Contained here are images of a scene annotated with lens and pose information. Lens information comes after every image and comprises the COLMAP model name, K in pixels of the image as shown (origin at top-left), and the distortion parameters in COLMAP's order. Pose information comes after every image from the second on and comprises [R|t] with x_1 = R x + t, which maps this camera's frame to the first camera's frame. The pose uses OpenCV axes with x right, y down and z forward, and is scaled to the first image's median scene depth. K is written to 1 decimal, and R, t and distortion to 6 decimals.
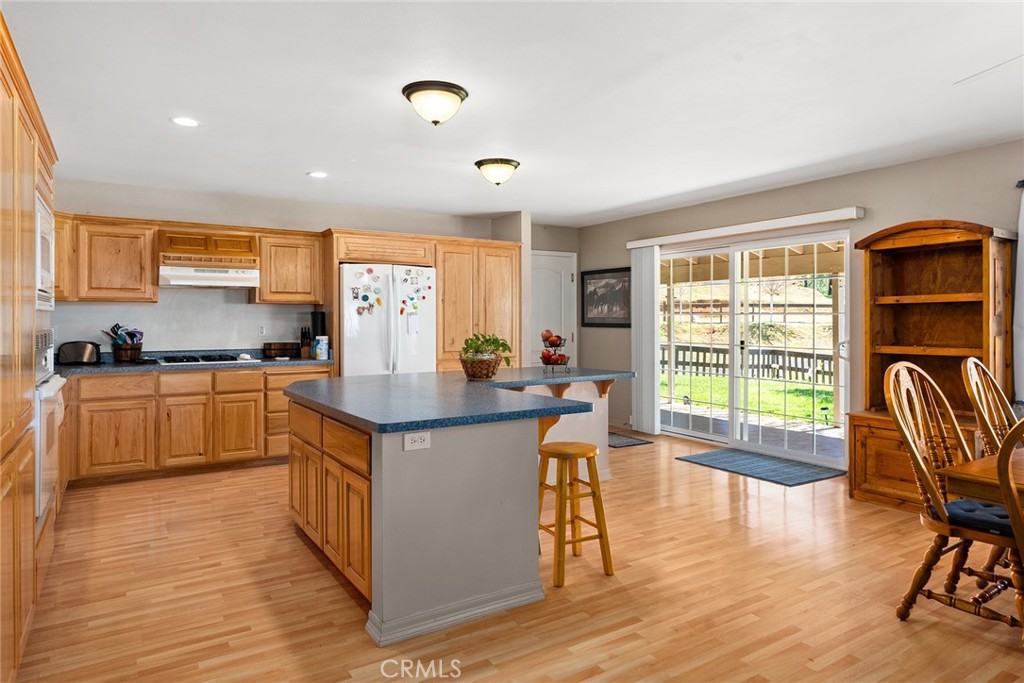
lens RADIAL K [[624.4, 0, 513.7], [0, 624.4, 320.6], [0, 0, 1]] dist [0.001409, 0.000228]
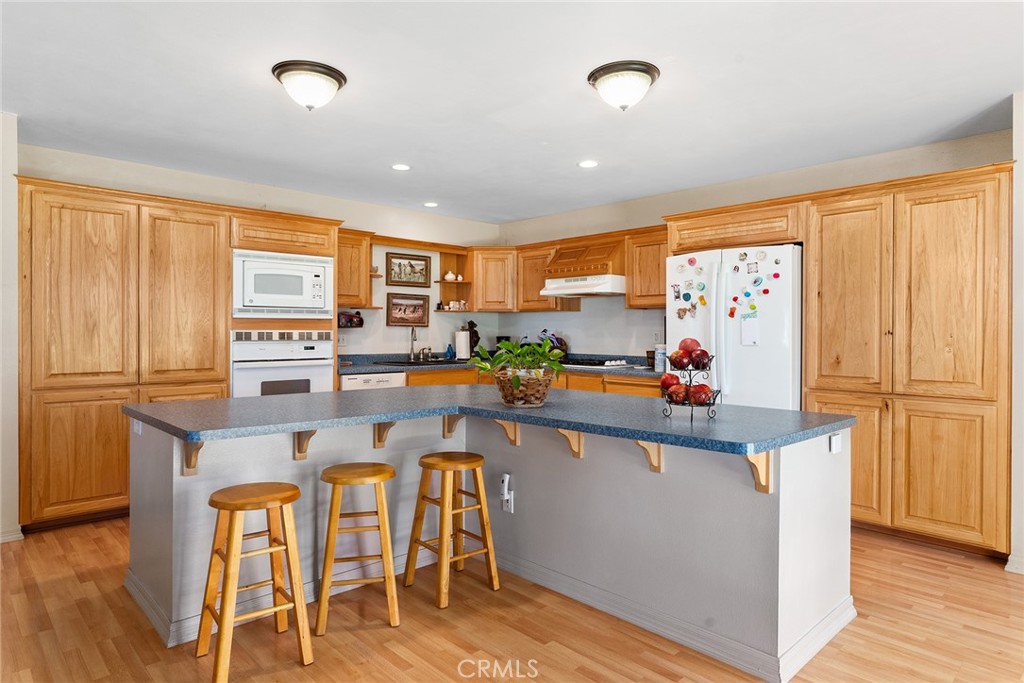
lens RADIAL K [[592.8, 0, 512.0], [0, 592.8, 341.5], [0, 0, 1]] dist [-0.004086, 0.000162]
pose [[0.190887, 0.023235, -0.981337, 0.567667], [0.000271, 0.999719, 0.023723, 0.002642], [0.981612, -0.004795, 0.190827, 0.803141]]
